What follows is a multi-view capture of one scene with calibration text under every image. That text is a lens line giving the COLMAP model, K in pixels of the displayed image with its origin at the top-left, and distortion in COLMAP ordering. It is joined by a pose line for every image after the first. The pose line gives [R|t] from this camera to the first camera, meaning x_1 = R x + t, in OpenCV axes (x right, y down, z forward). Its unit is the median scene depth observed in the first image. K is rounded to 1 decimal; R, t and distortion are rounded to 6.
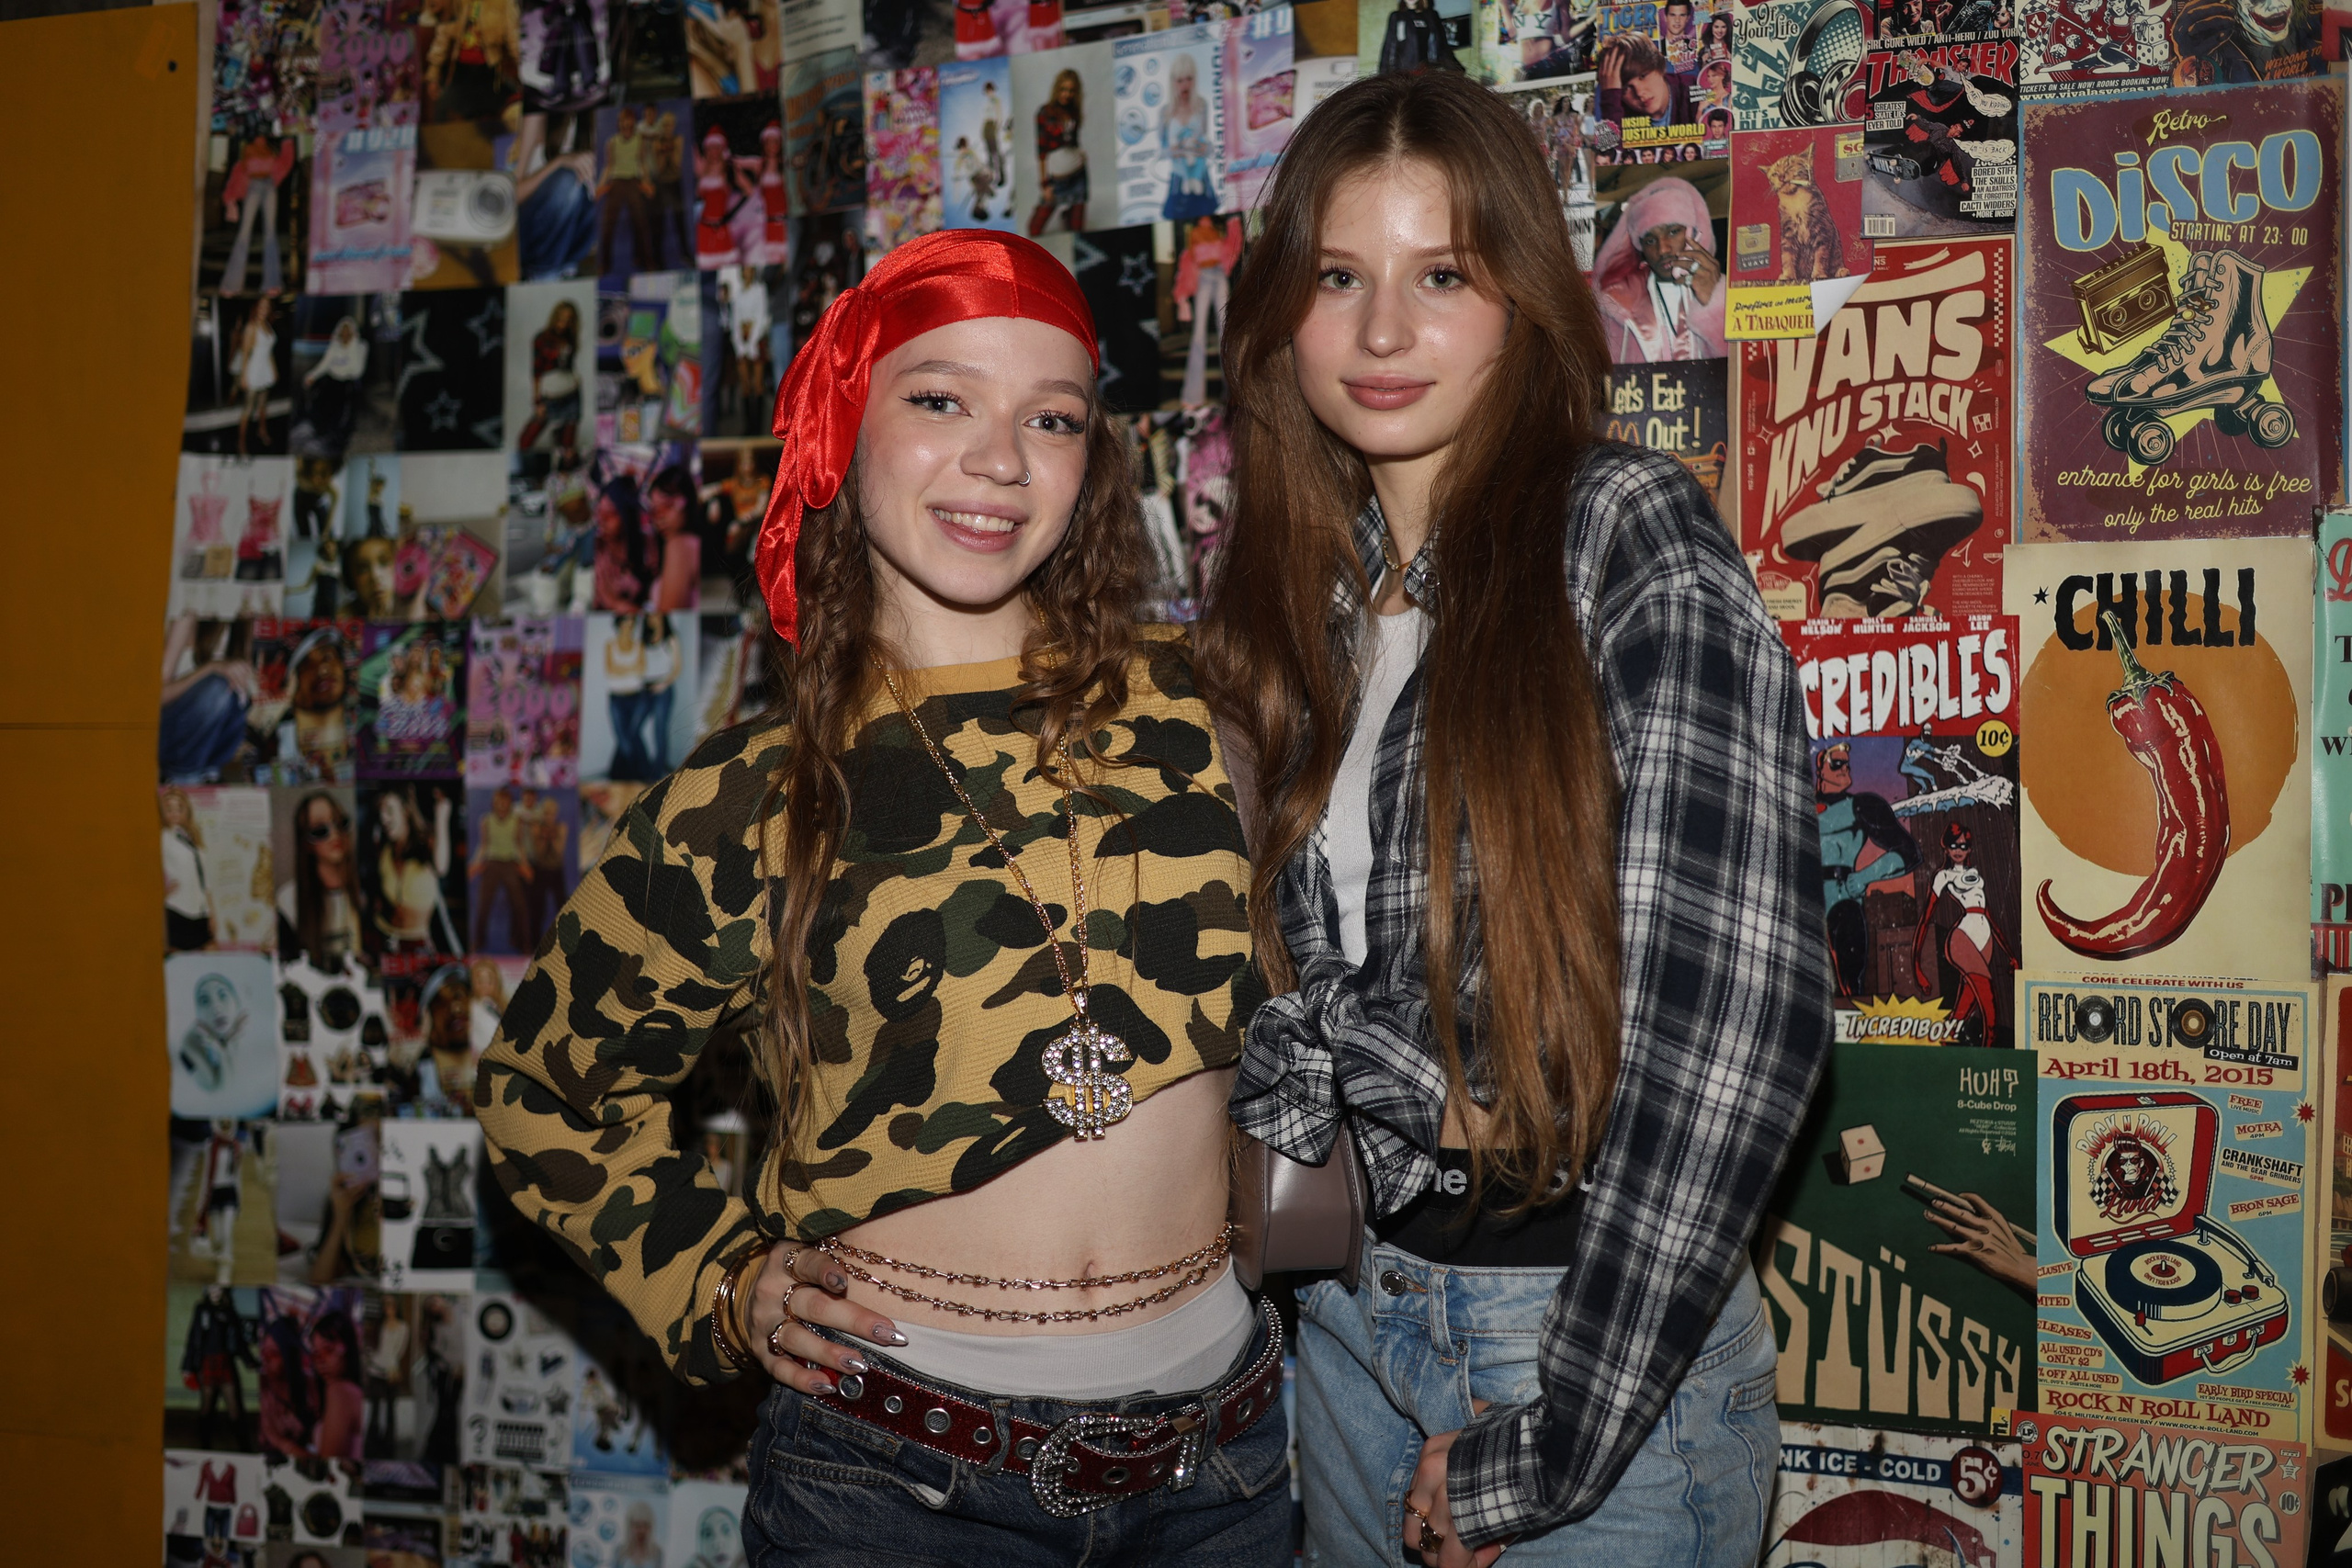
lens RADIAL K [[3313.3, 0, 1176.0], [0, 3313.3, 784.0], [0, 0, 1]] dist [0.026679, -0.186483]
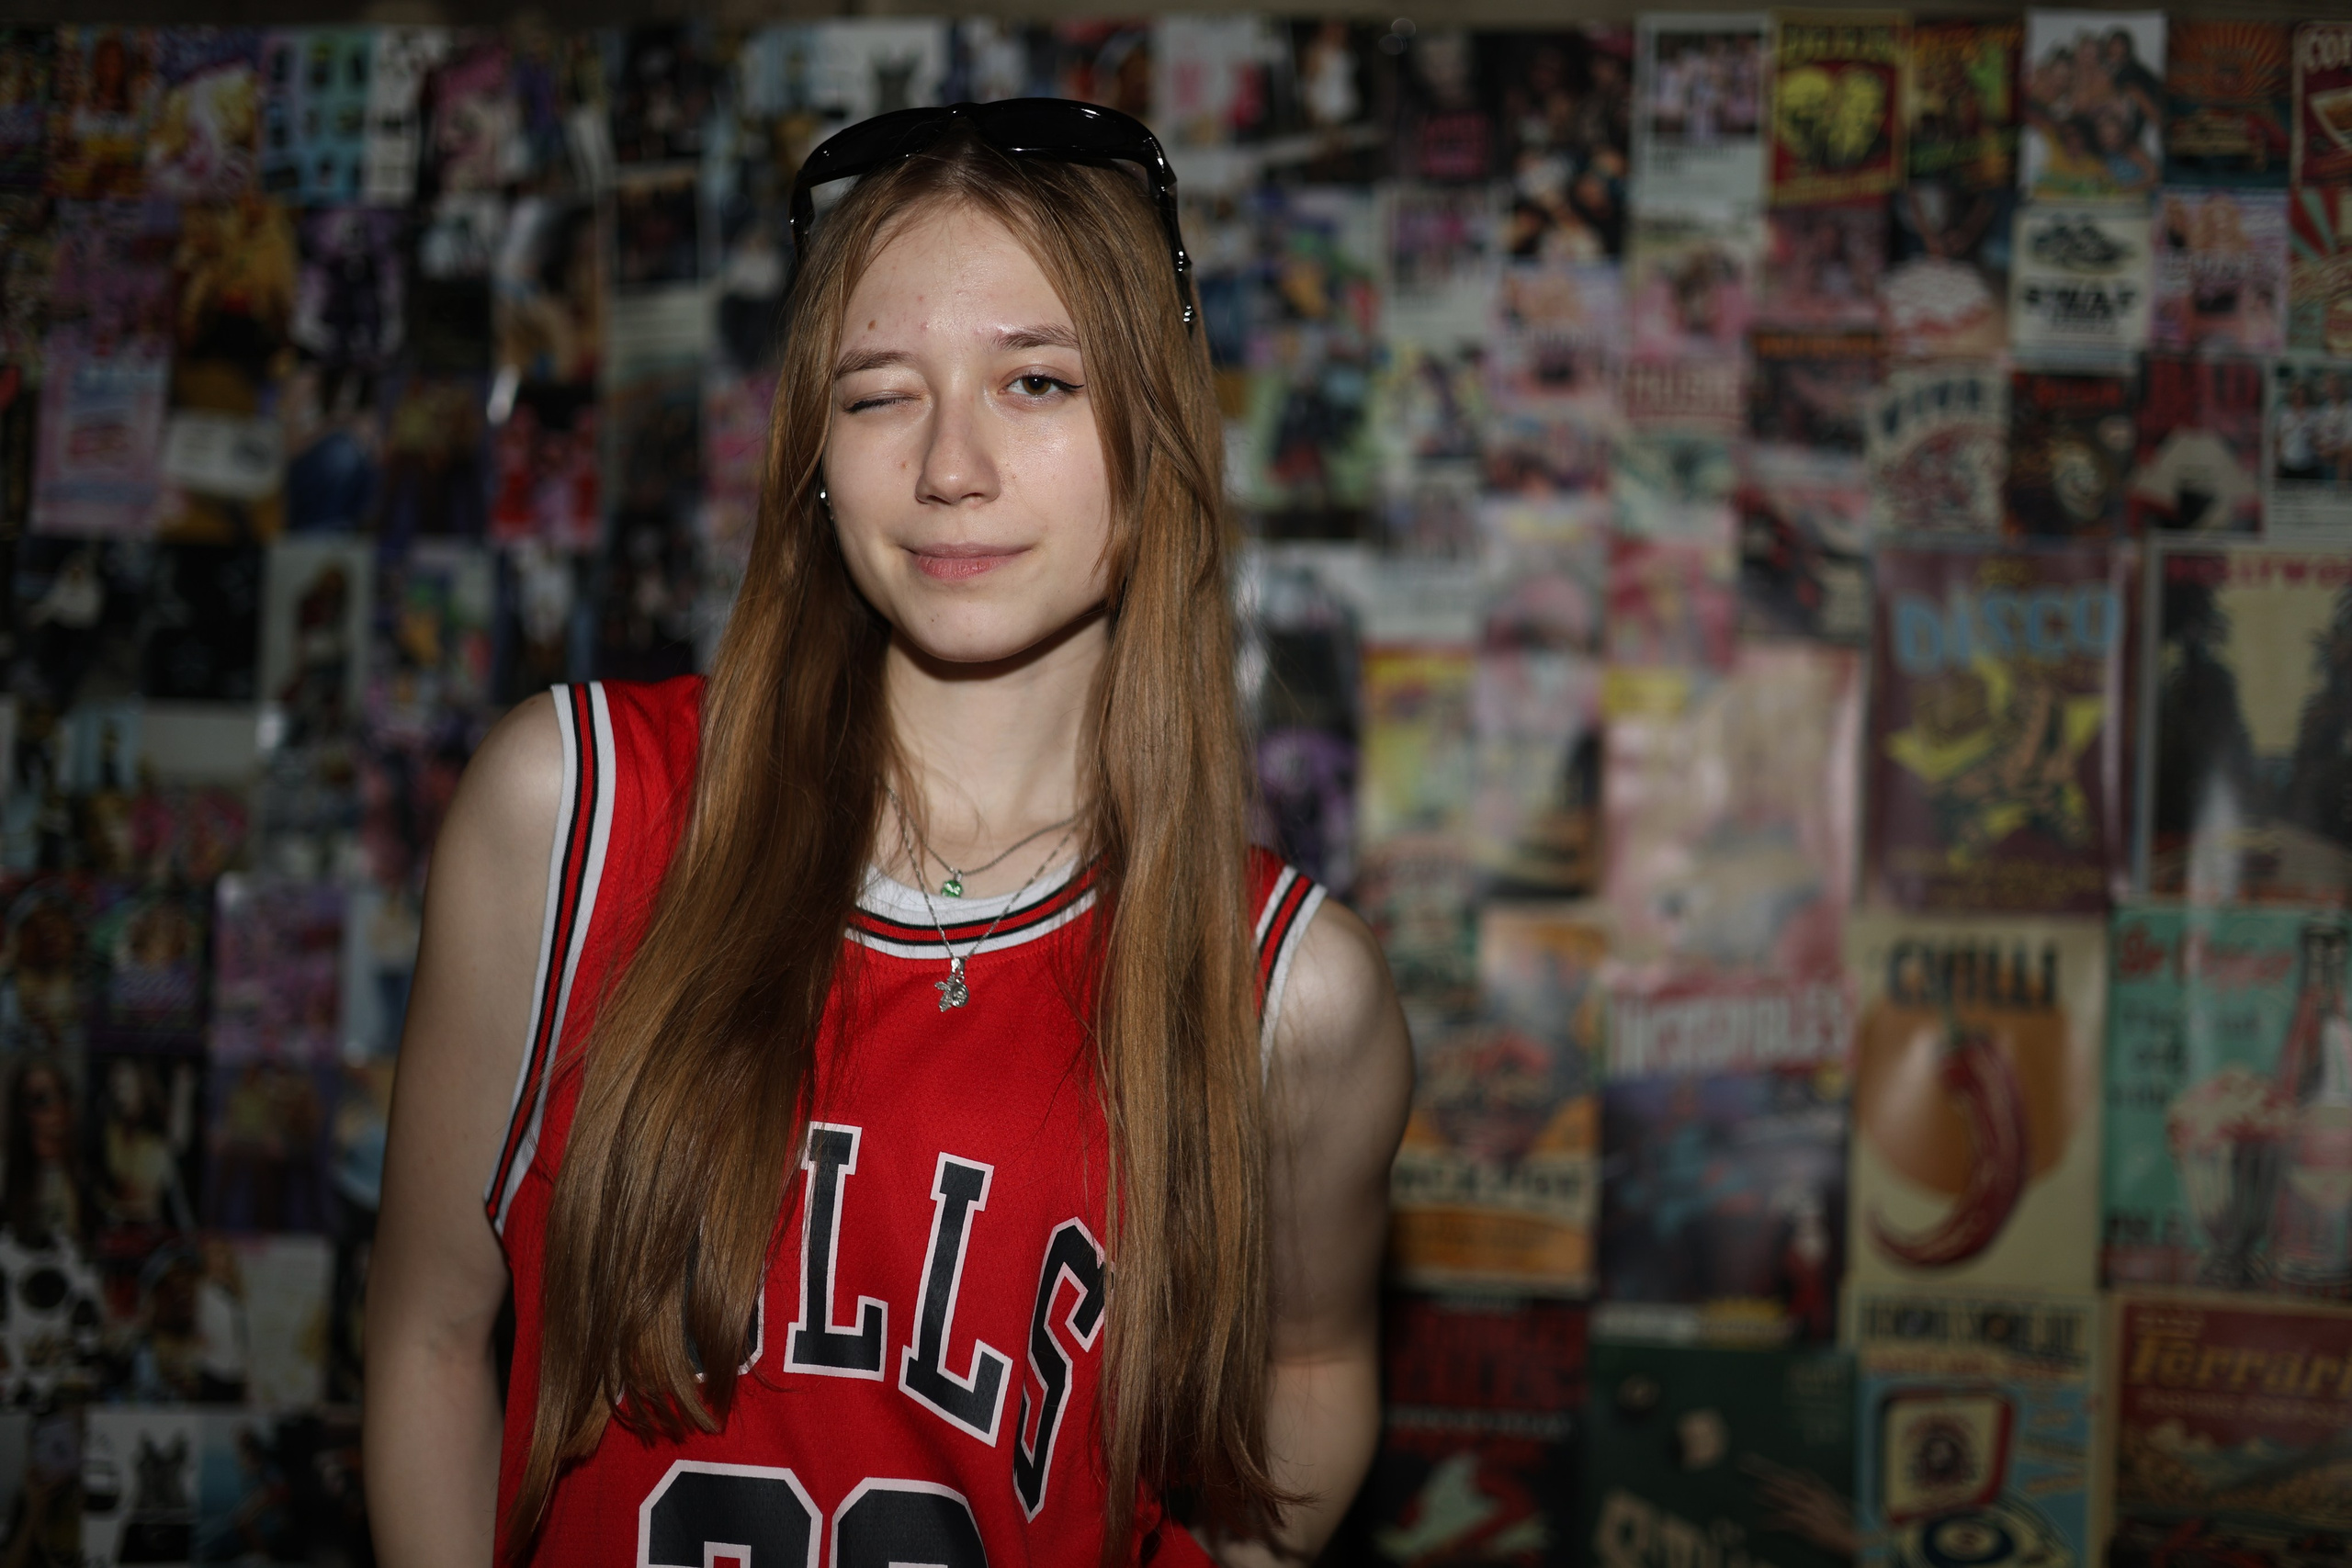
lens RADIAL K [[3313.3, 0, 1176.0], [0, 3313.3, 784.0], [0, 0, 1]] dist [0.026679, -0.186483]
pose [[0.927062, 0.055352, 0.370800, -0.317520], [-0.035243, 0.997528, -0.060796, -0.029909], [-0.373248, 0.043293, 0.926721, 0.002476]]
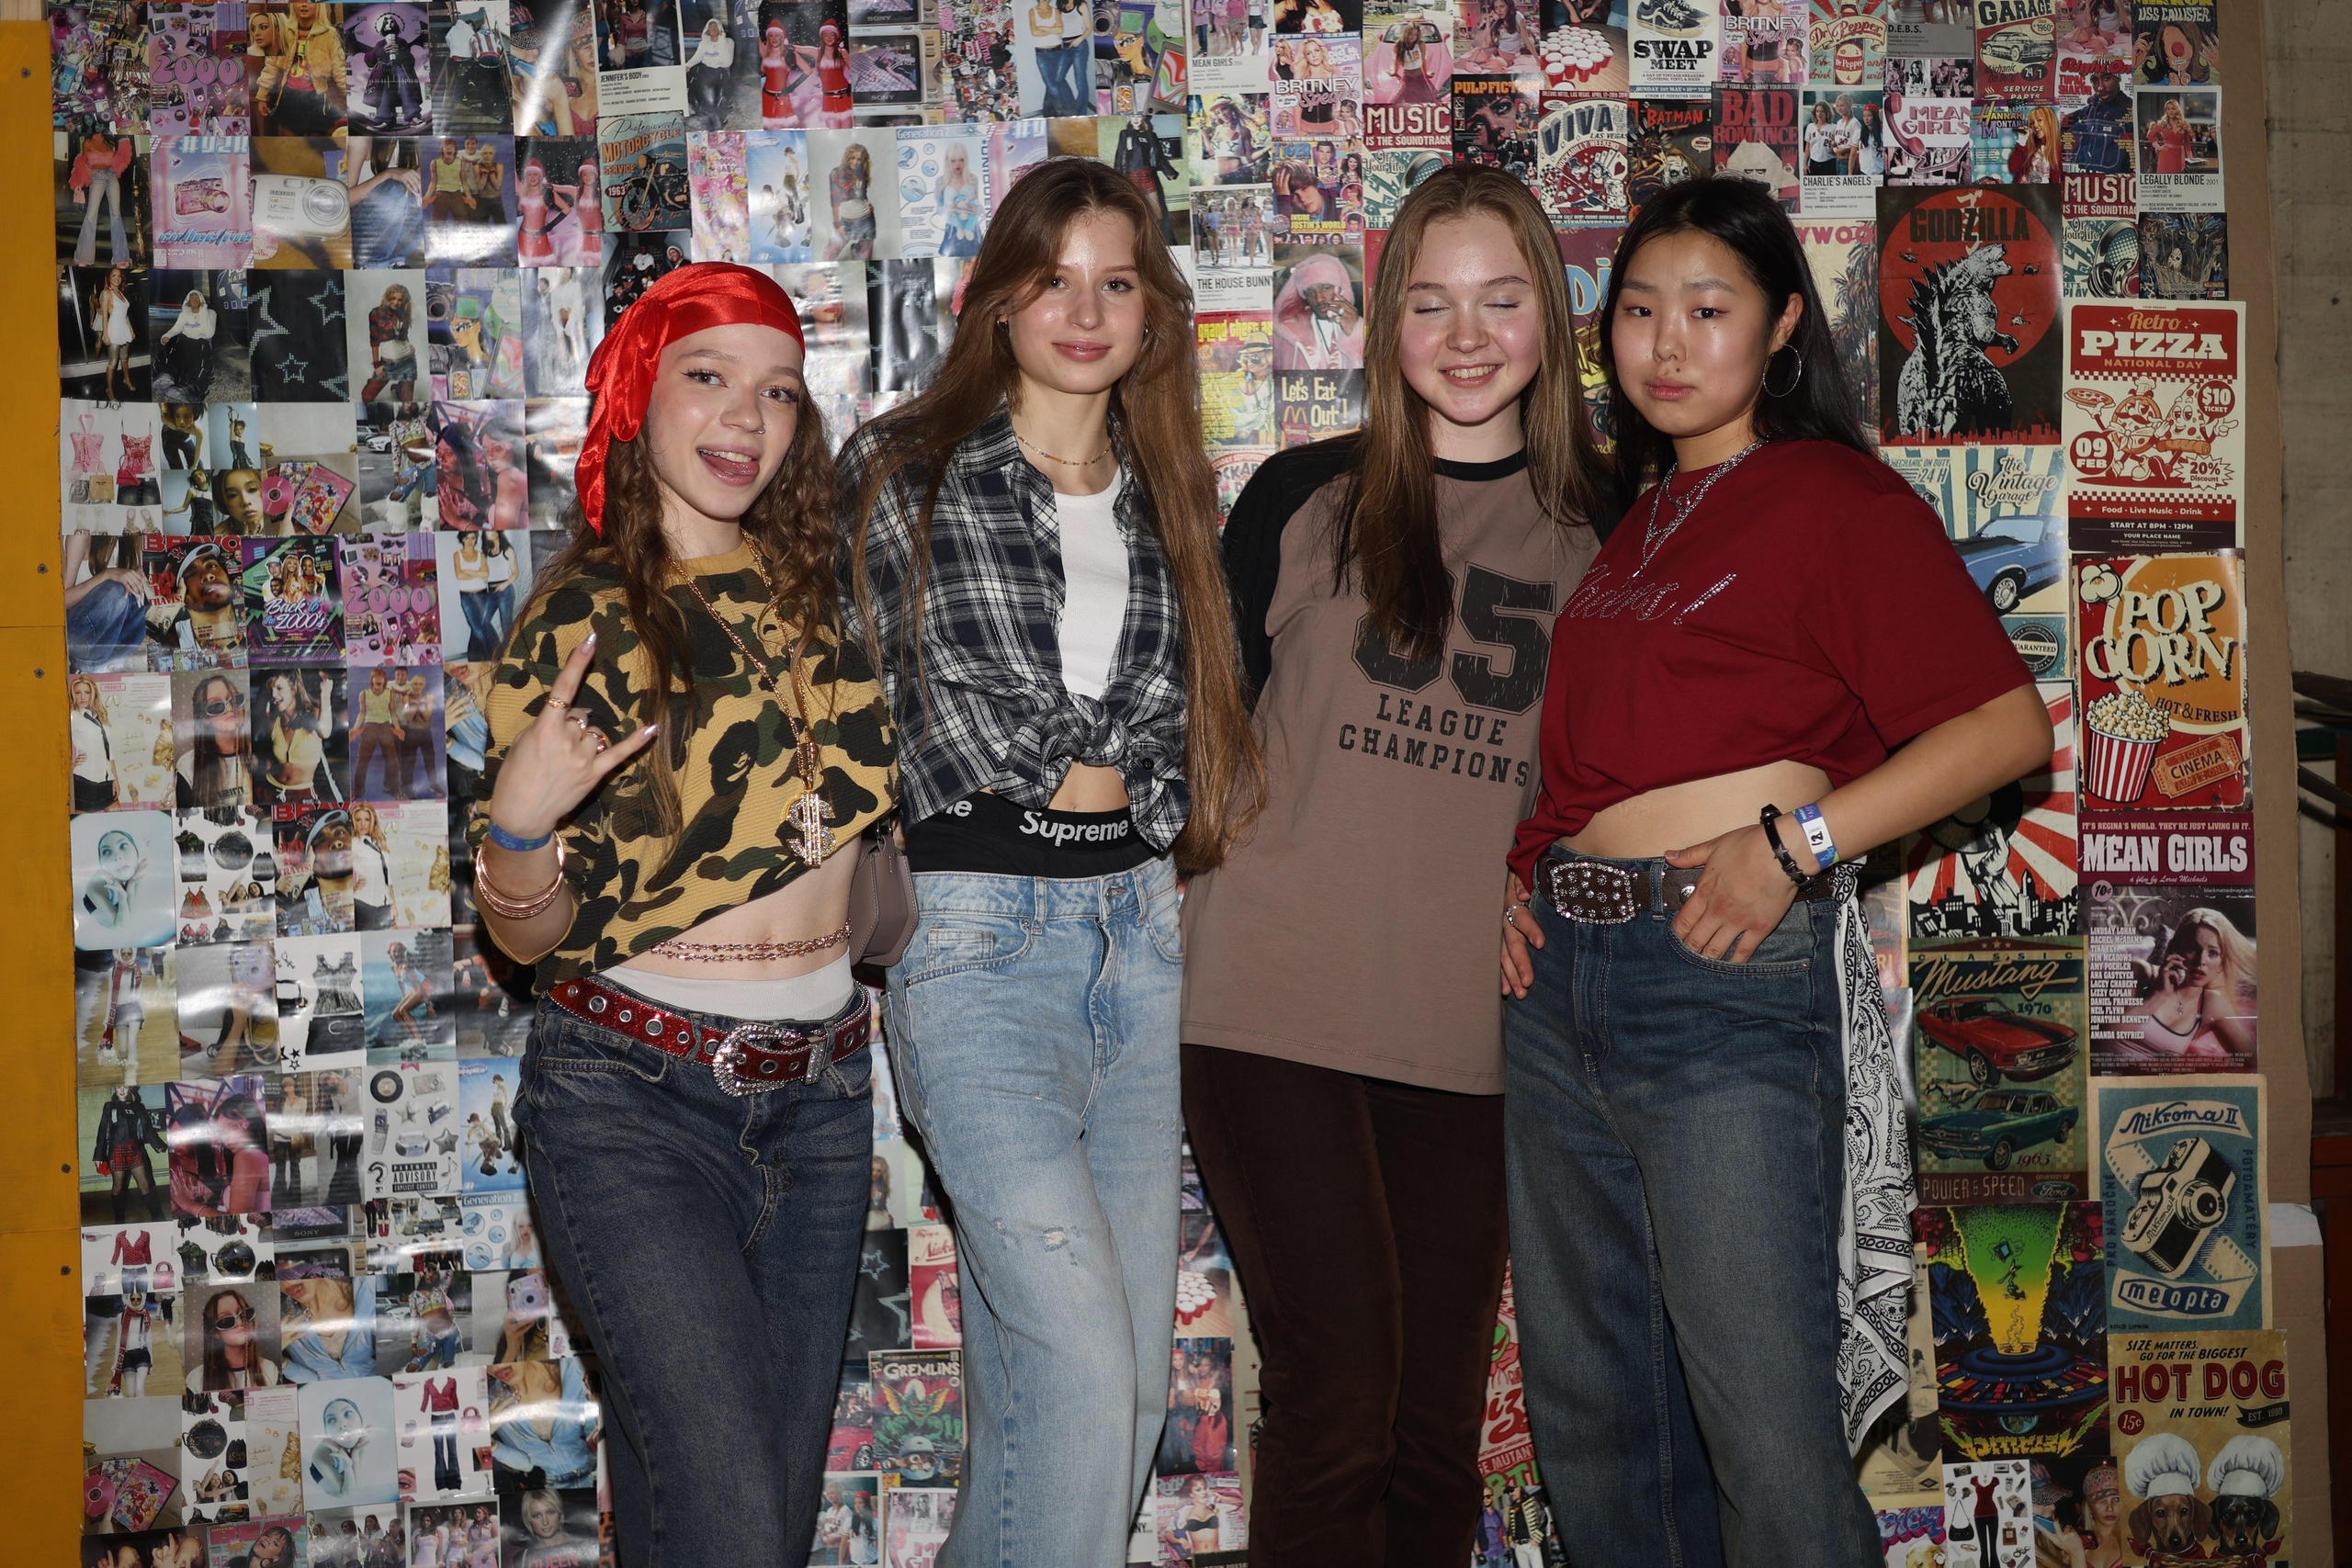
lens RADIAL K [[3188.8, 0, 1187.3], [0, 3188.8, 772.4], [0, 0, 1]] dist [0.059254, -0.264445]
pose [[0.824227, -0.040047, 0.564841, -0.643782], [0.033528, 0.999197, 0.021917, 0.024890], [-0.565265, 0.000873, 0.824909, -0.188330]]
